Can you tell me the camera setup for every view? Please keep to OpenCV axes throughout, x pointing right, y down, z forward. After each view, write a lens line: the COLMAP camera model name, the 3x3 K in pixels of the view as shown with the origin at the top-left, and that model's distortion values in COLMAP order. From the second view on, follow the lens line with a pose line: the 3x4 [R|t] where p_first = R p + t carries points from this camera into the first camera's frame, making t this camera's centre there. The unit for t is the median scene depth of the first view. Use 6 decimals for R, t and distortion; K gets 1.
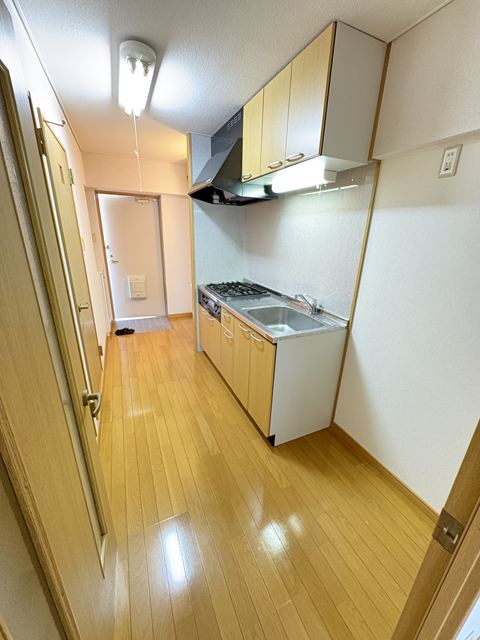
lens RADIAL K [[255.6, 0, 239.4], [0, 255.6, 319.9], [0, 0, 1]] dist [0.001573, 0.000439]
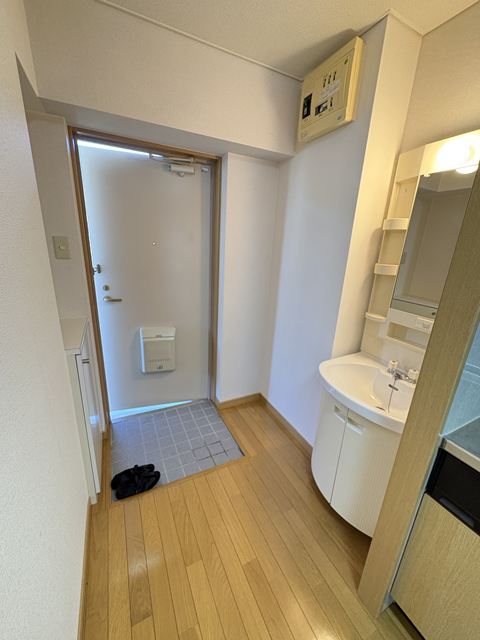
lens RADIAL K [[255.6, 0, 239.4], [0, 255.6, 319.9], [0, 0, 1]] dist [0.001573, 0.000439]
pose [[0.999209, 0.011918, 0.037929, -0.277001], [-0.010755, 0.999470, -0.030721, -0.179420], [-0.038275, 0.030289, 0.998808, 0.530843]]
